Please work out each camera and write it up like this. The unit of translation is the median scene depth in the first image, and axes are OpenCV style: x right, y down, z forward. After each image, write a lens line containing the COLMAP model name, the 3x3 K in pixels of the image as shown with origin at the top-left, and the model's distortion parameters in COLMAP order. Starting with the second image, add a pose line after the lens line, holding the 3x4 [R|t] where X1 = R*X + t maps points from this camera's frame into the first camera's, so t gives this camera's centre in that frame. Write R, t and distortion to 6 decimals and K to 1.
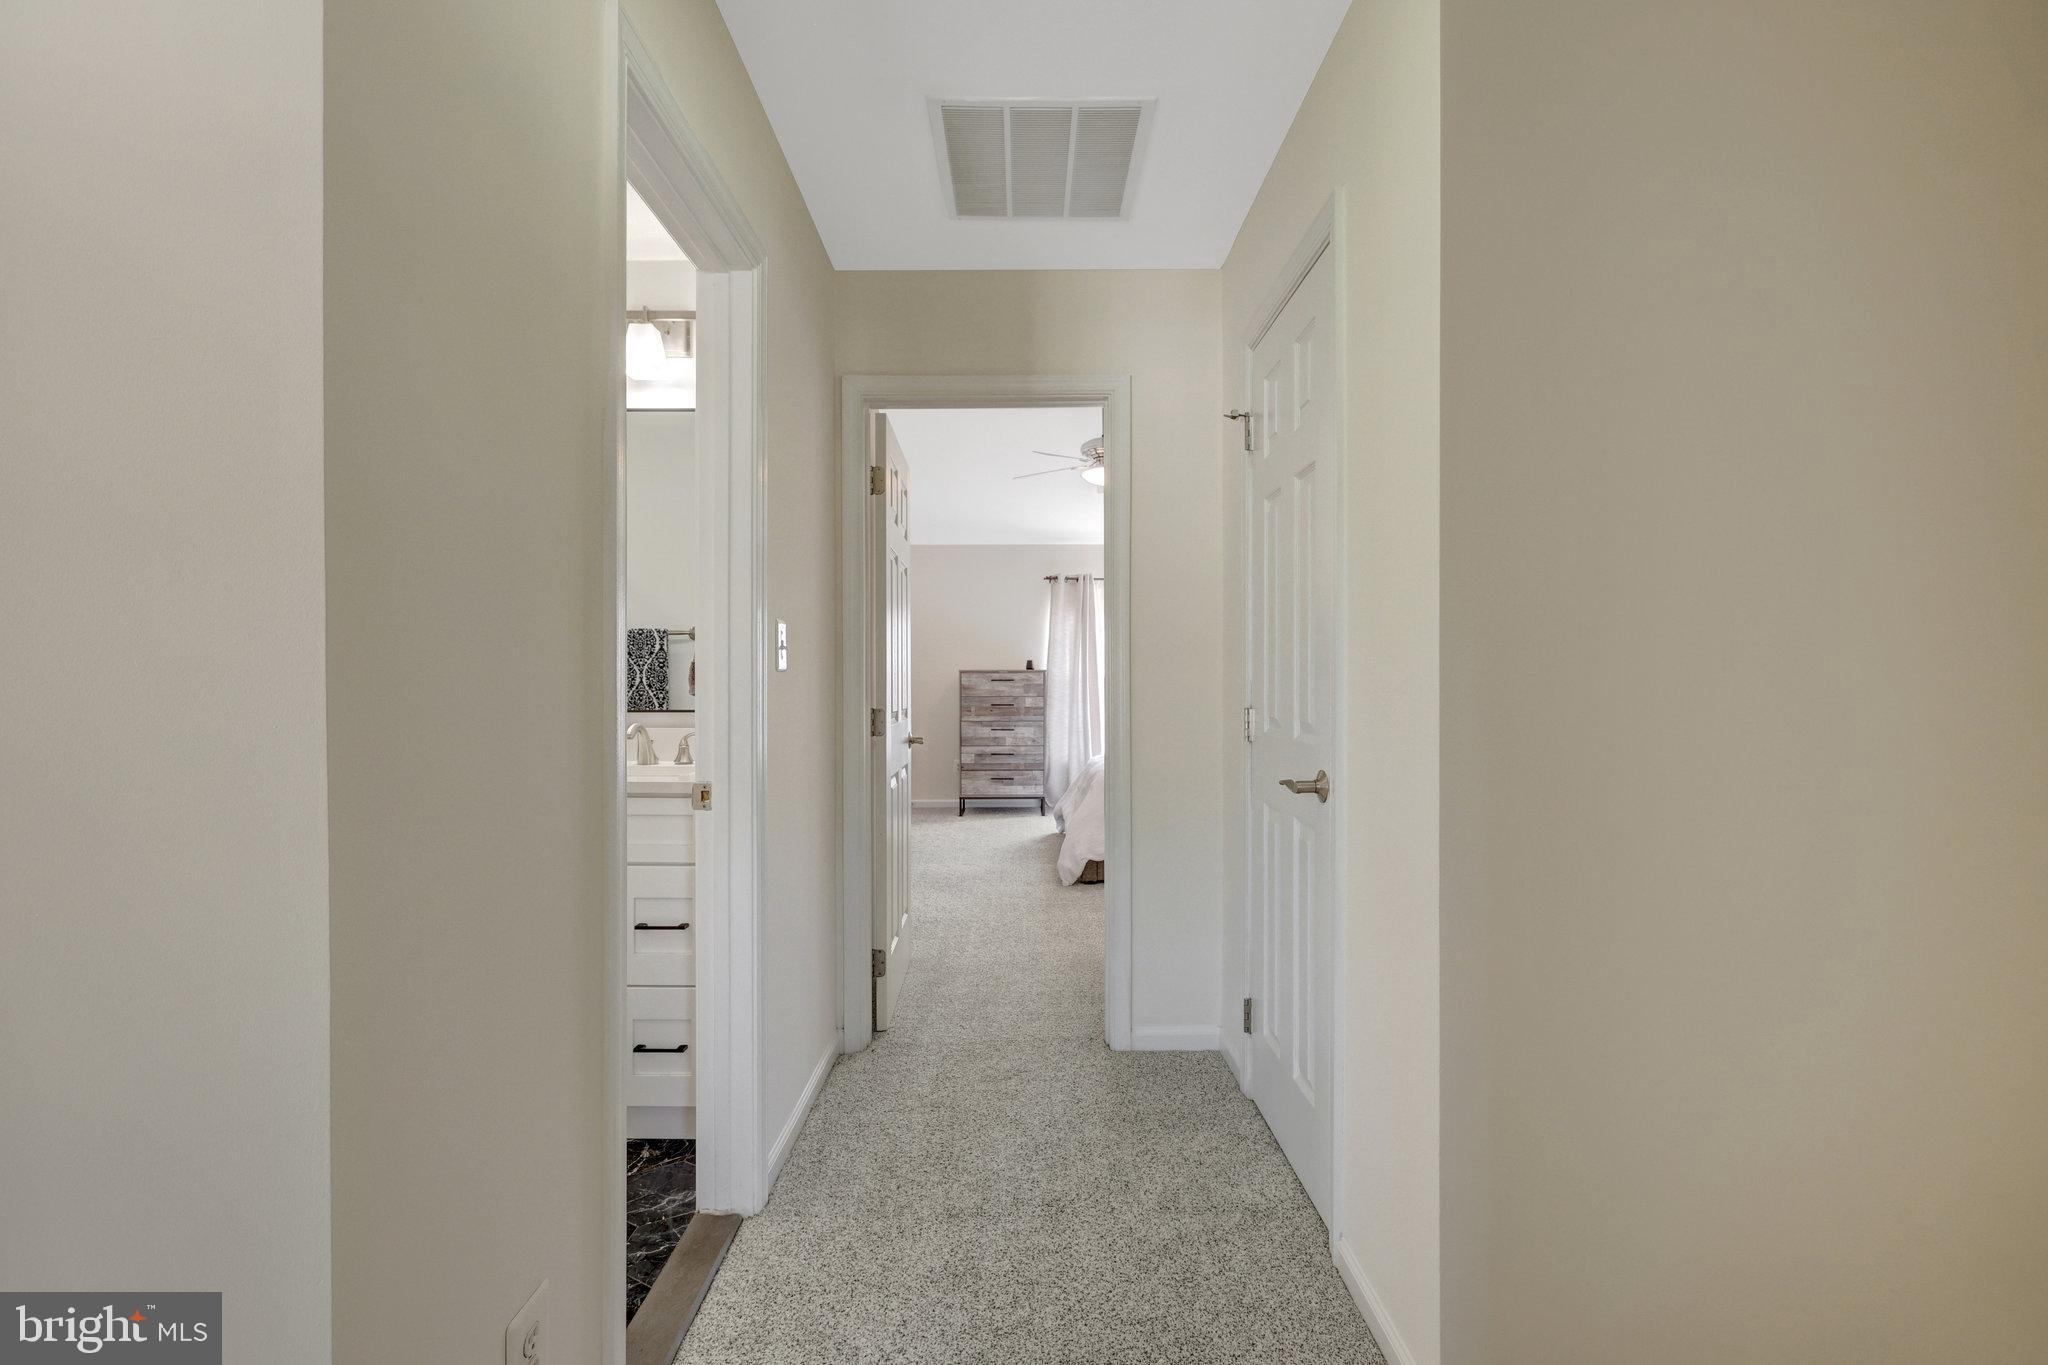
lens RADIAL K [[872.9, 0, 1022.1], [0, 872.9, 685.0], [0, 0, 1]] dist [0.000040, 0.000000]
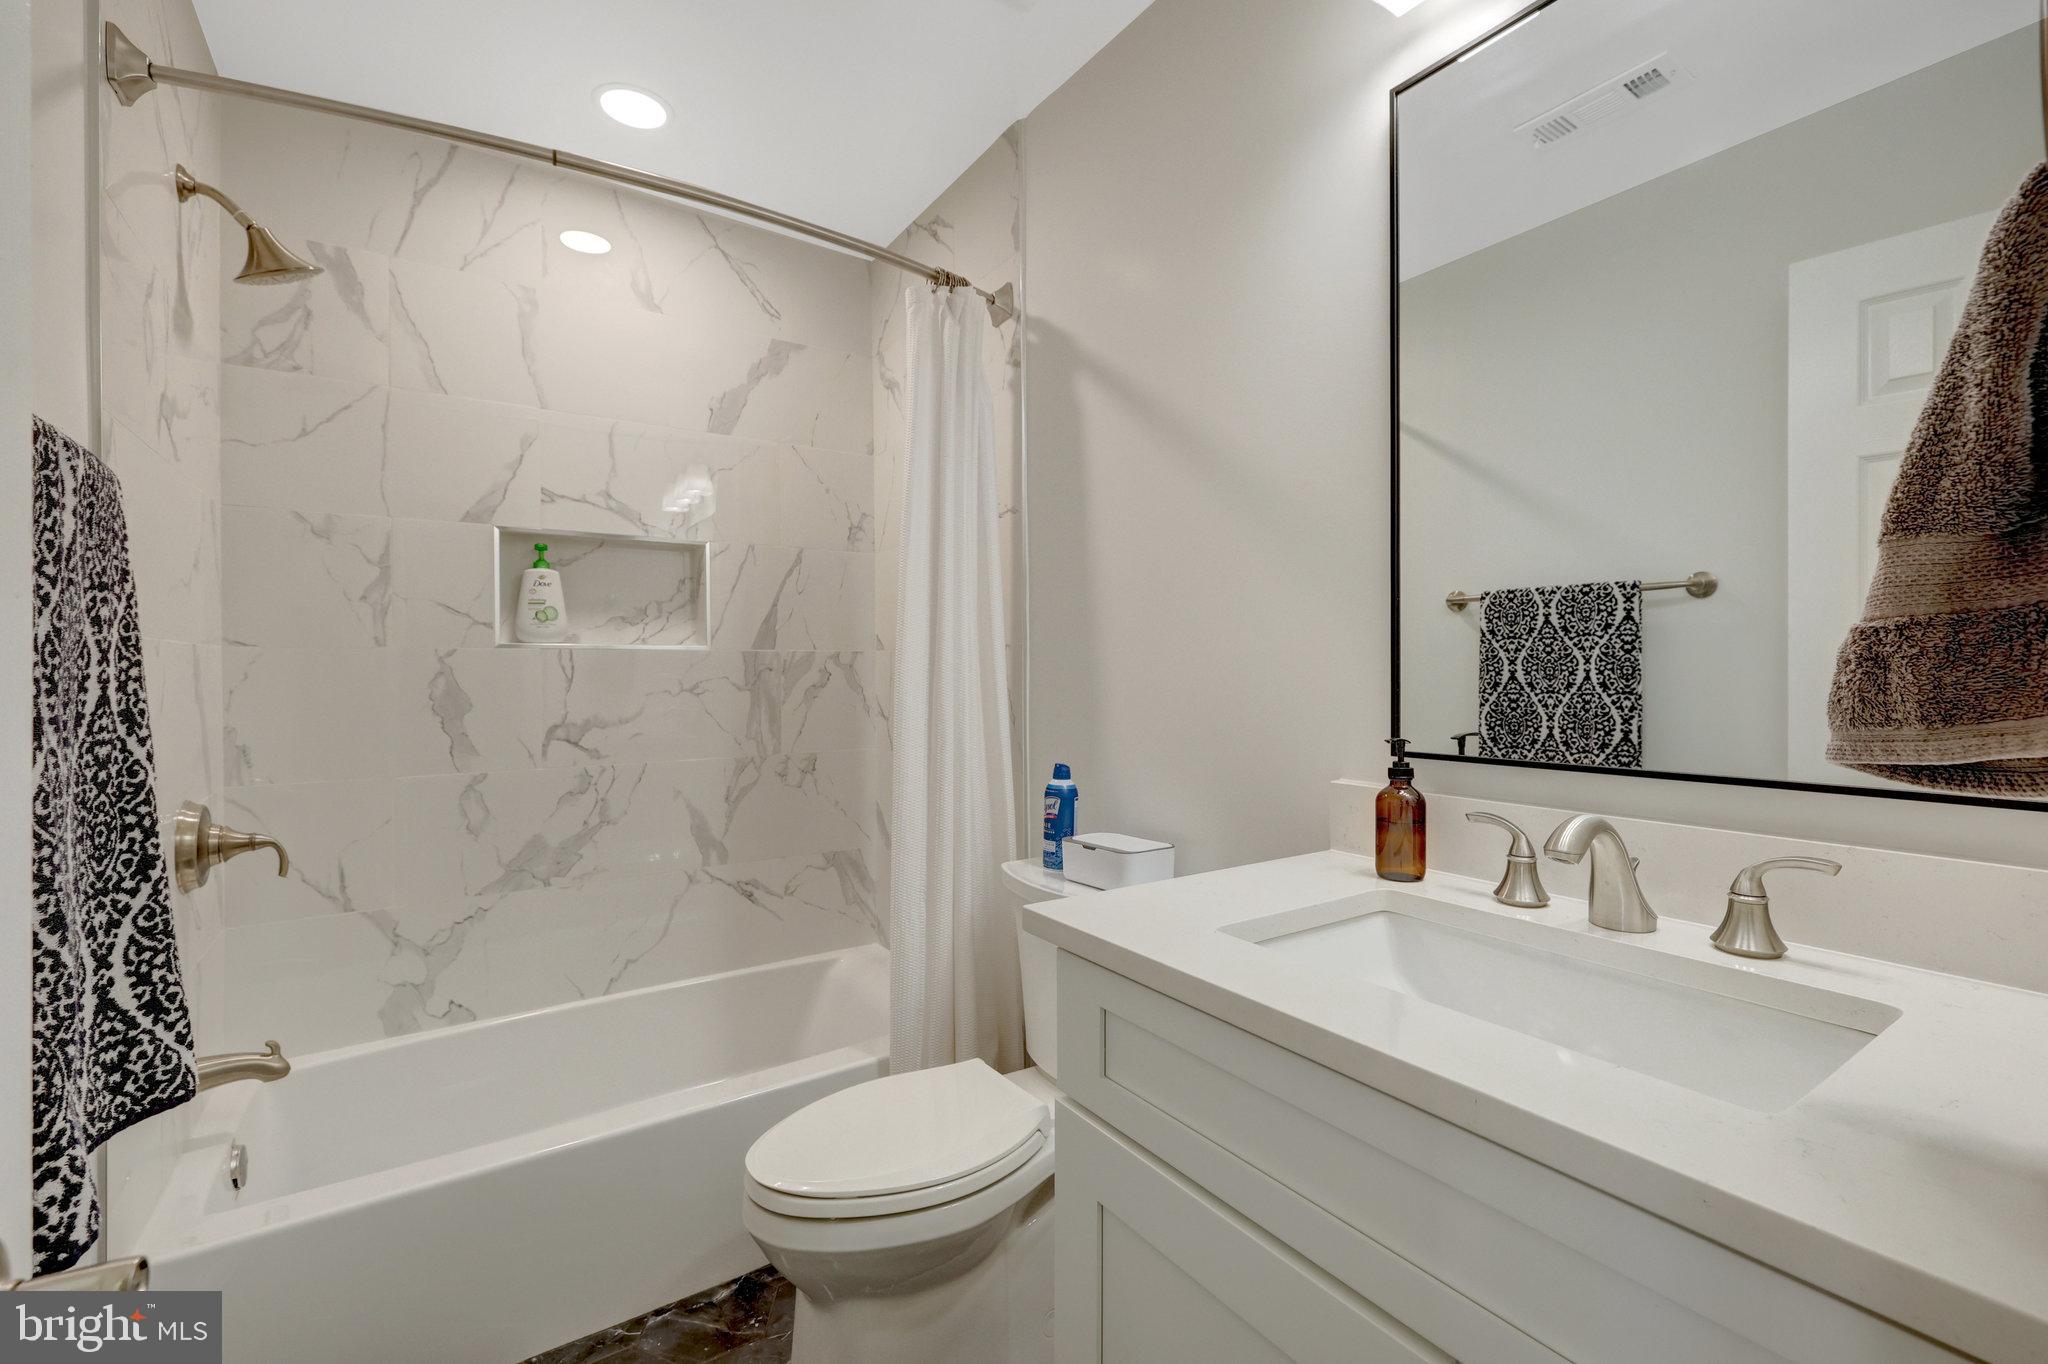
lens RADIAL K [[872.9, 0, 1023.0], [0, 872.9, 673.9], [0, 0, 1]] dist [0.000040, 0.000000]
pose [[0.559062, 0.003838, -0.829117, -0.174238], [0.001632, 0.999982, 0.005730, -0.010023], [0.829125, -0.004557, 0.559045, 0.386585]]
